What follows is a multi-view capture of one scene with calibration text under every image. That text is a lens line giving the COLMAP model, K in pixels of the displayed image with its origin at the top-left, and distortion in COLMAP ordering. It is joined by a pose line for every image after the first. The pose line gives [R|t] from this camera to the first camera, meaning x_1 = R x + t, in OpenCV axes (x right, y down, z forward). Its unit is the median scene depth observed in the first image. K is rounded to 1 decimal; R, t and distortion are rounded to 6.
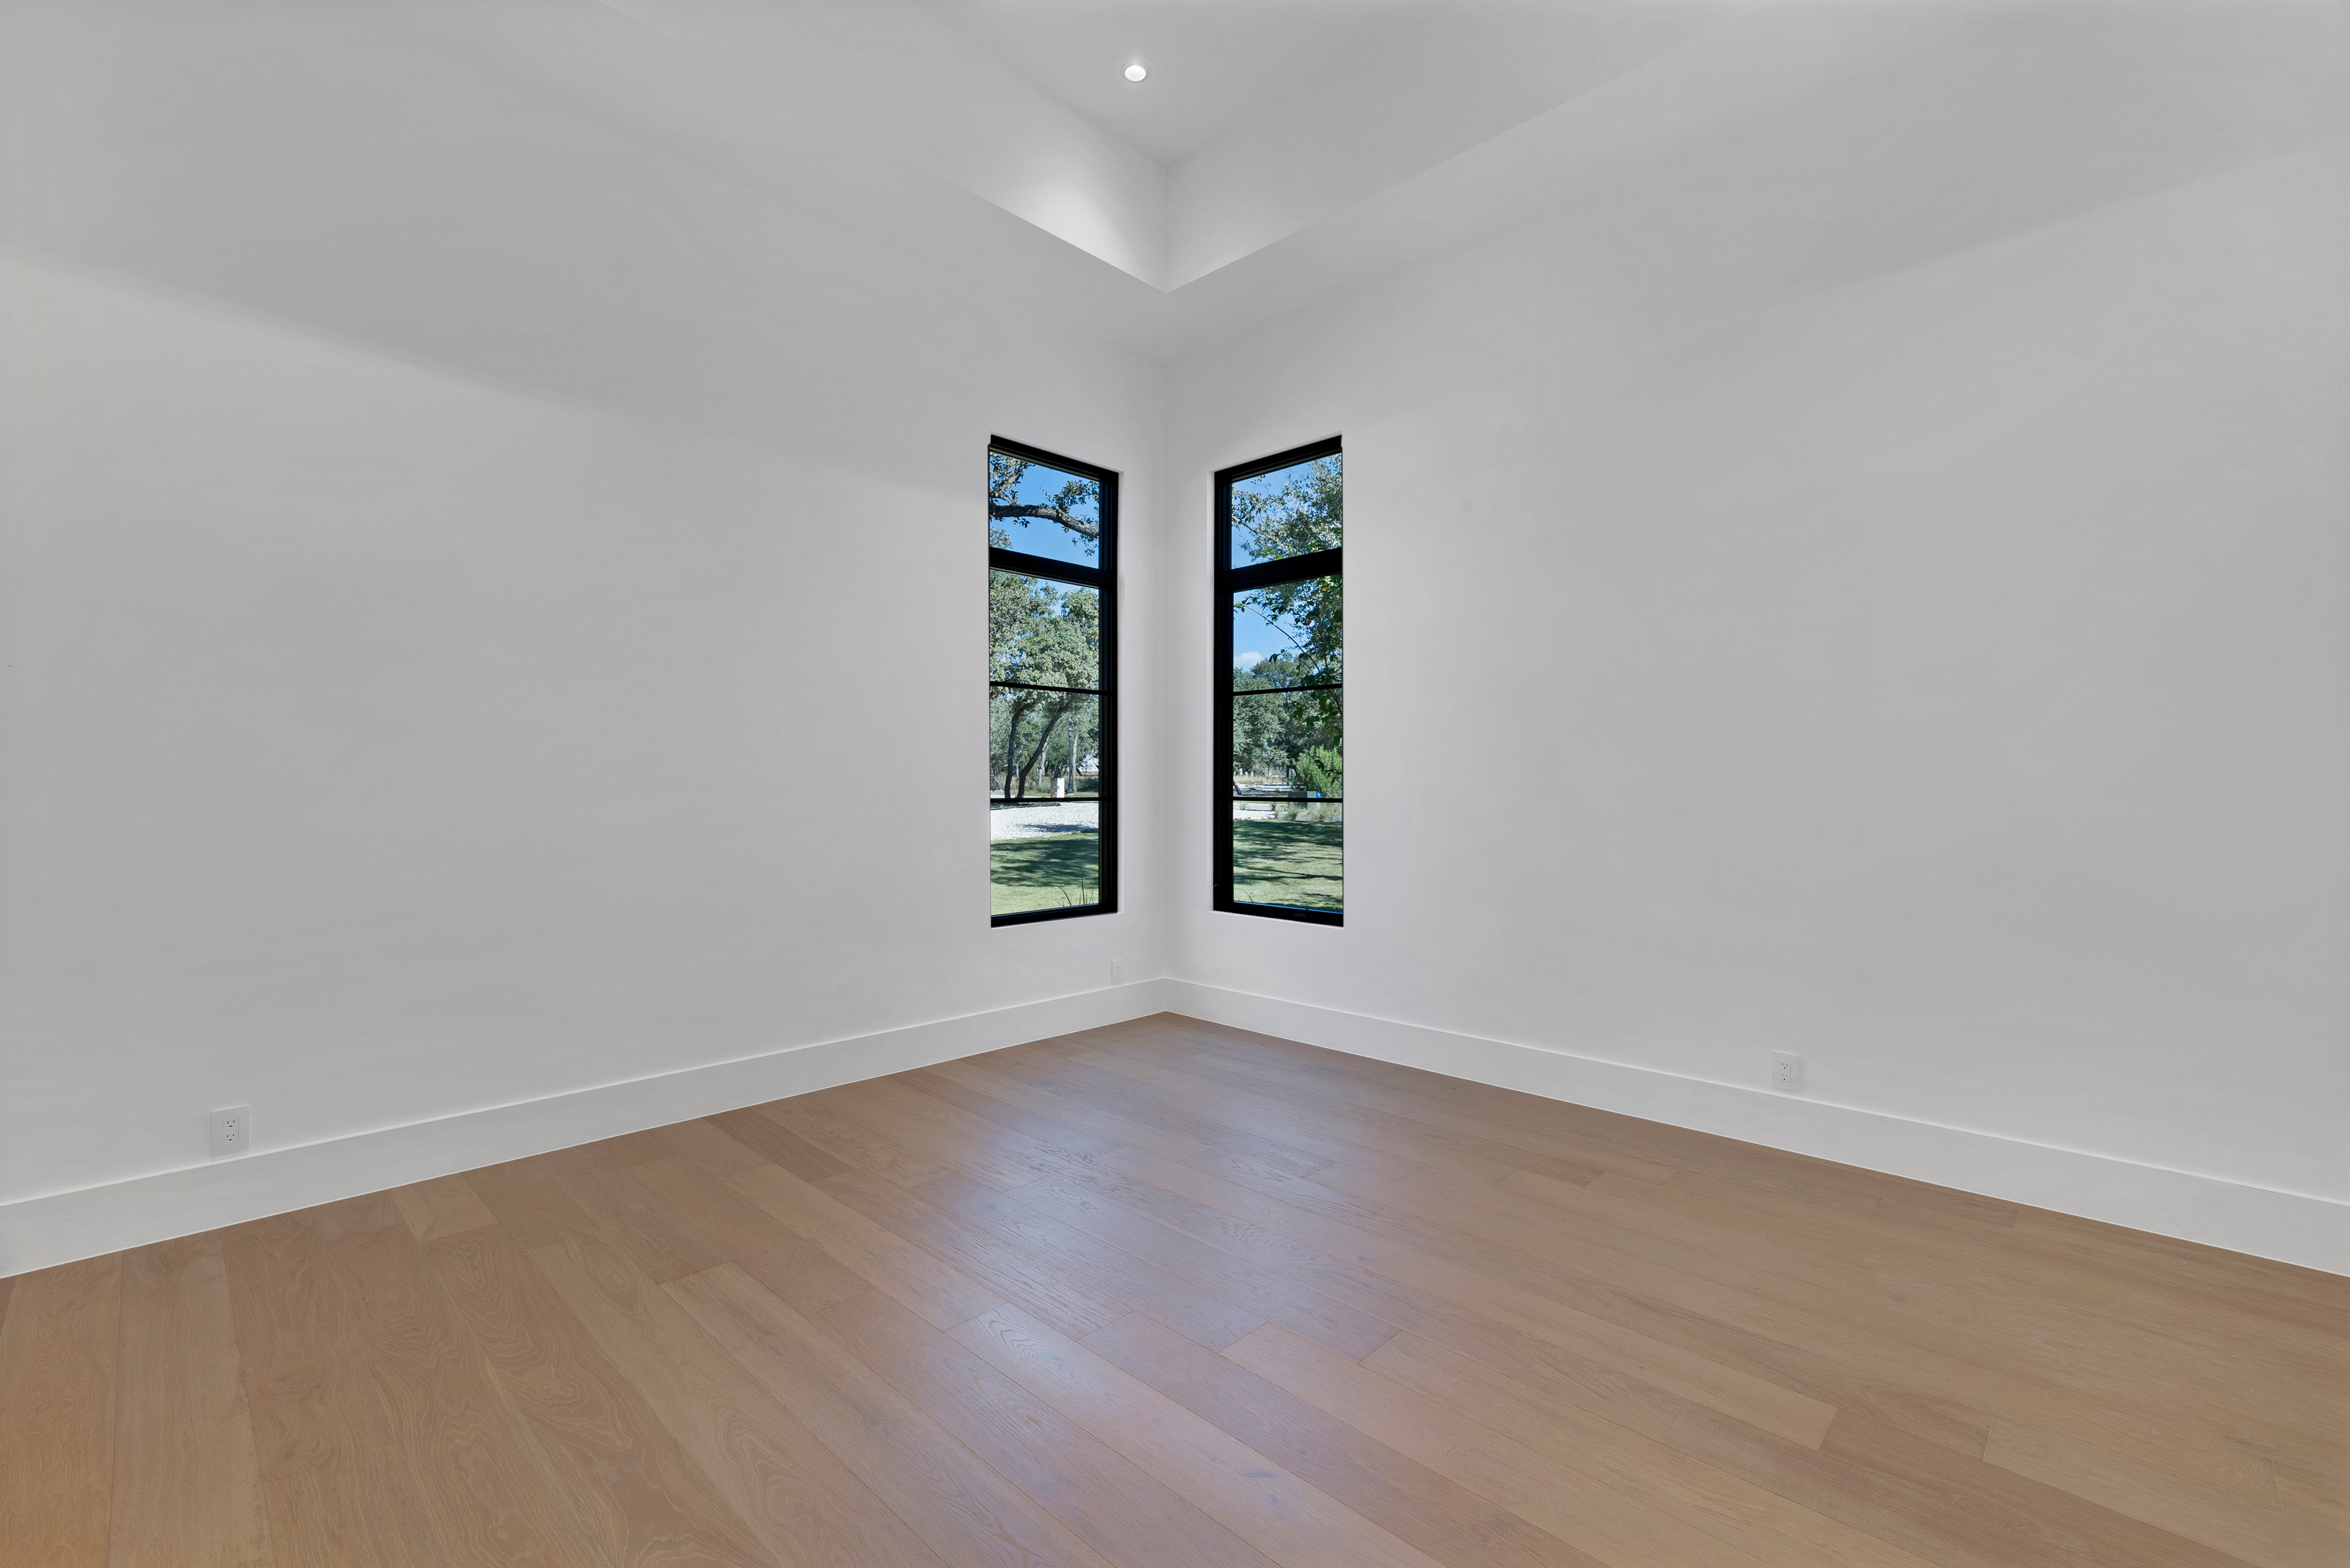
lens RADIAL K [[996.4, 0, 1167.5], [0, 996.4, 777.5], [0, 0, 1]] dist [-0.000873, 0.000256]
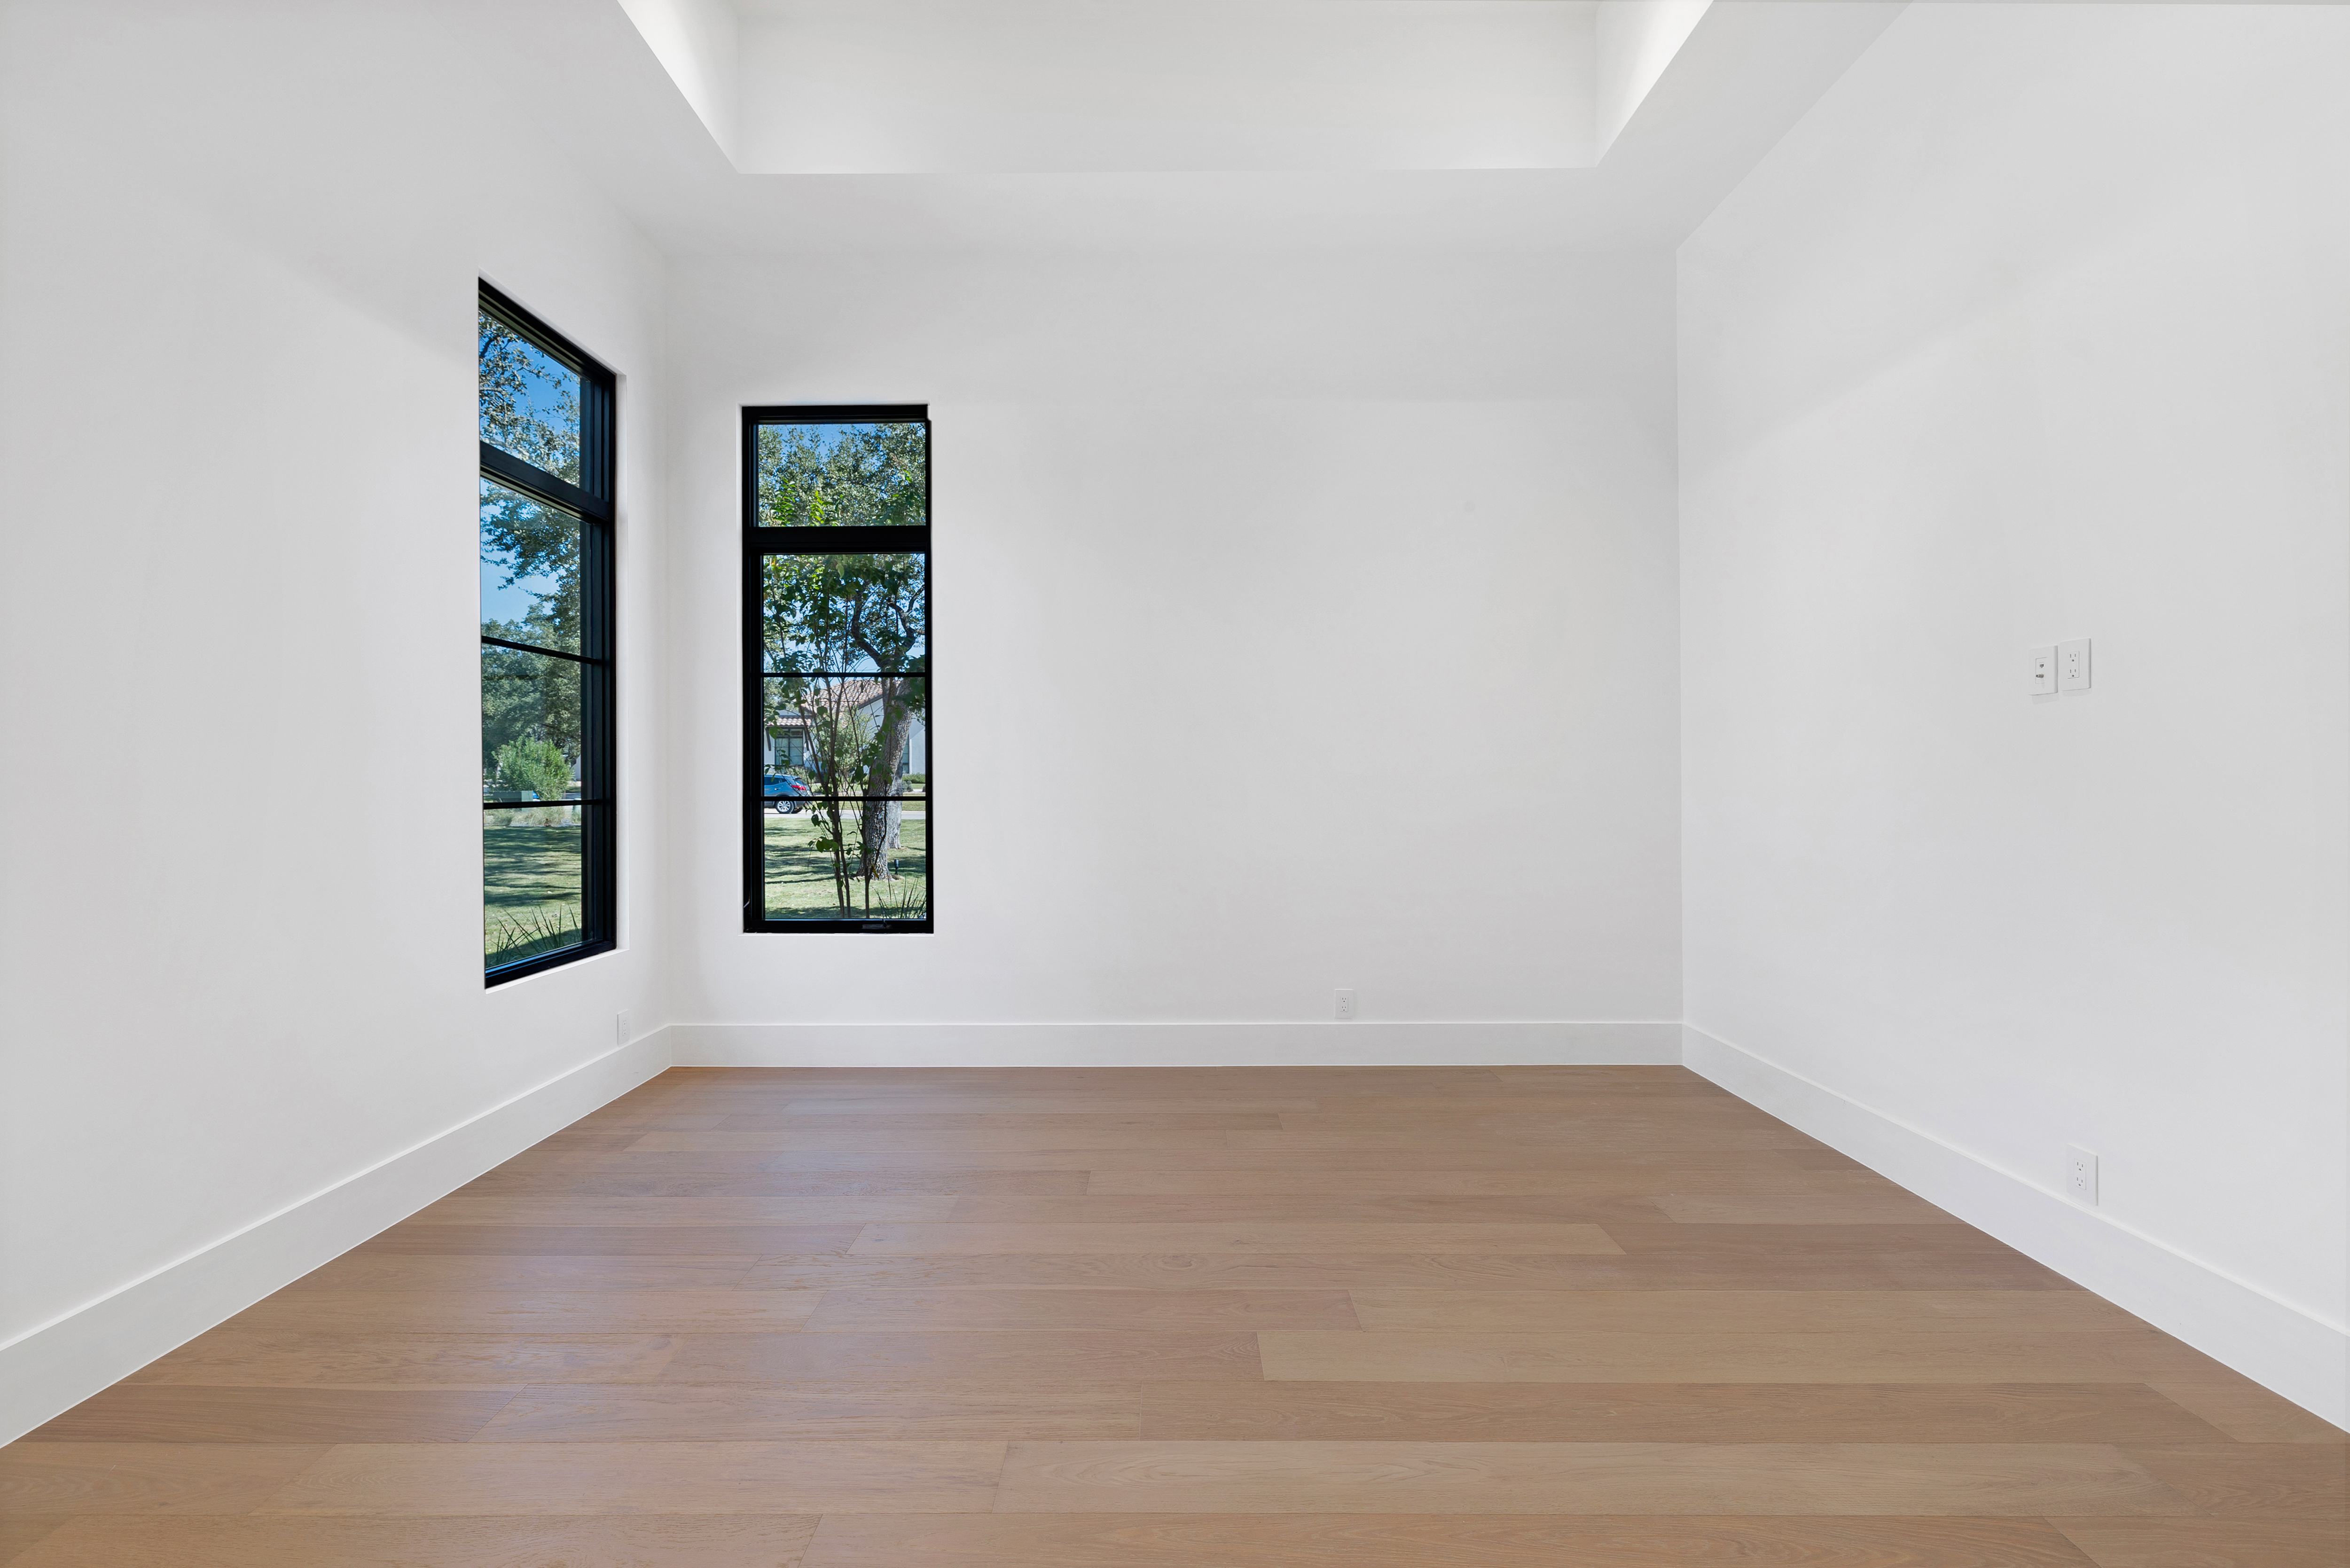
lens RADIAL K [[996.4, 0, 1167.5], [0, 996.4, 777.5], [0, 0, 1]] dist [-0.000873, 0.000256]
pose [[0.720570, -0.003765, 0.693372, -0.288692], [0.001337, 0.999991, 0.004039, 0.000191], [-0.693381, -0.001983, 0.720568, 0.163574]]
